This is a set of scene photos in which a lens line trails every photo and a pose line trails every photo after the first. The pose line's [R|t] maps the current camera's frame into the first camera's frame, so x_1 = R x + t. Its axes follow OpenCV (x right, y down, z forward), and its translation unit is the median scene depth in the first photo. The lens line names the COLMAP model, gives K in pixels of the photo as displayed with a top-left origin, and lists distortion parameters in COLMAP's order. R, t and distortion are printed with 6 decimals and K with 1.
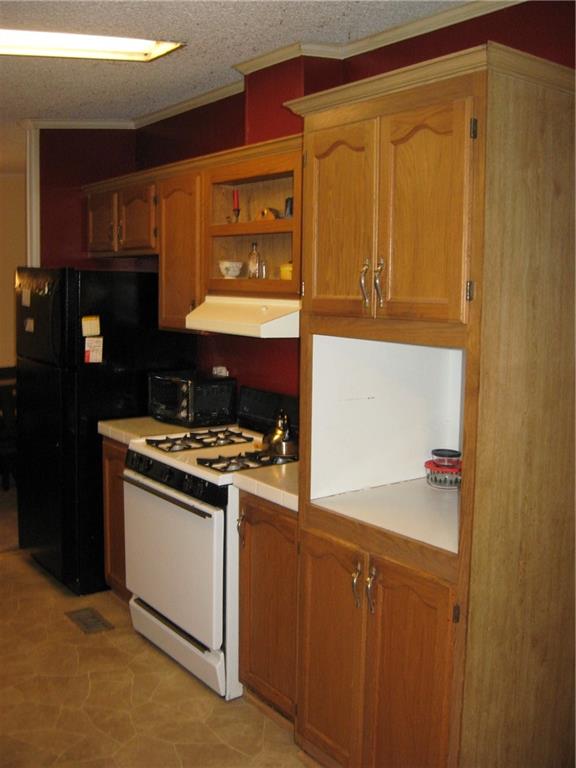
lens RADIAL K [[794.1, 0, 288.0], [0, 794.1, 383.8], [0, 0, 1]] dist [-0.099055, 0.000000]
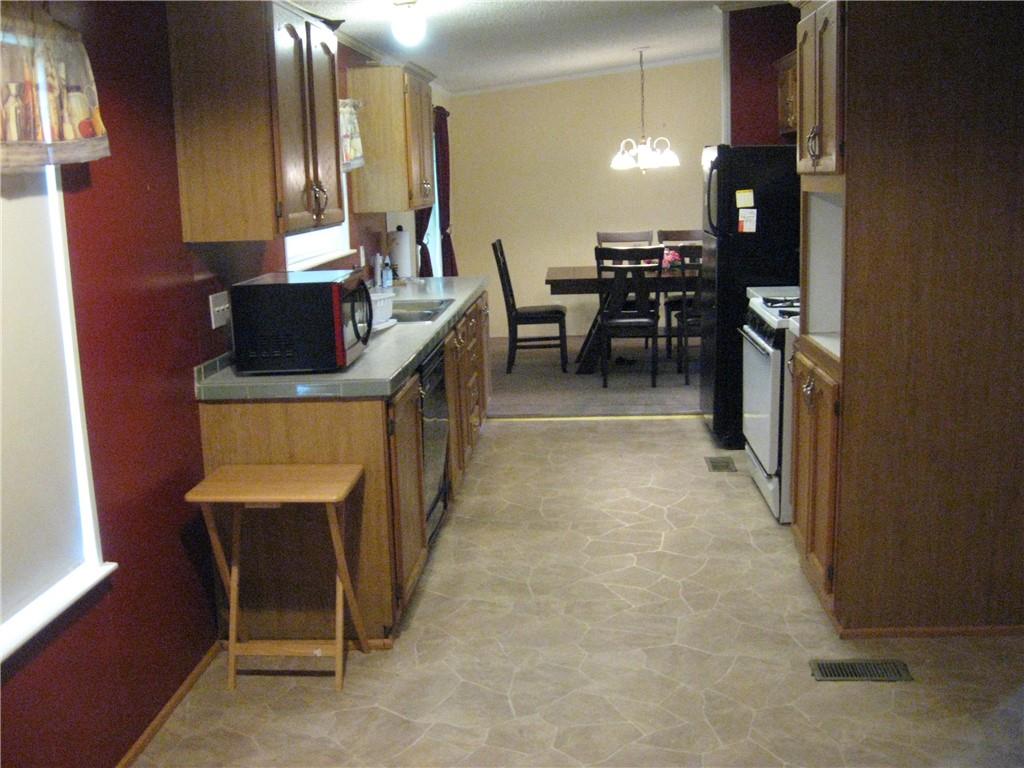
lens RADIAL K [[1058.8, 0, 512.3], [0, 1058.8, 383.7], [0, 0, 1]] dist [-0.099055, 0.000000]
pose [[0.756278, 0.088257, -0.648270, 0.471027], [-0.042328, 0.995384, 0.086133, 0.070268], [0.652880, -0.037700, 0.756523, -0.315844]]
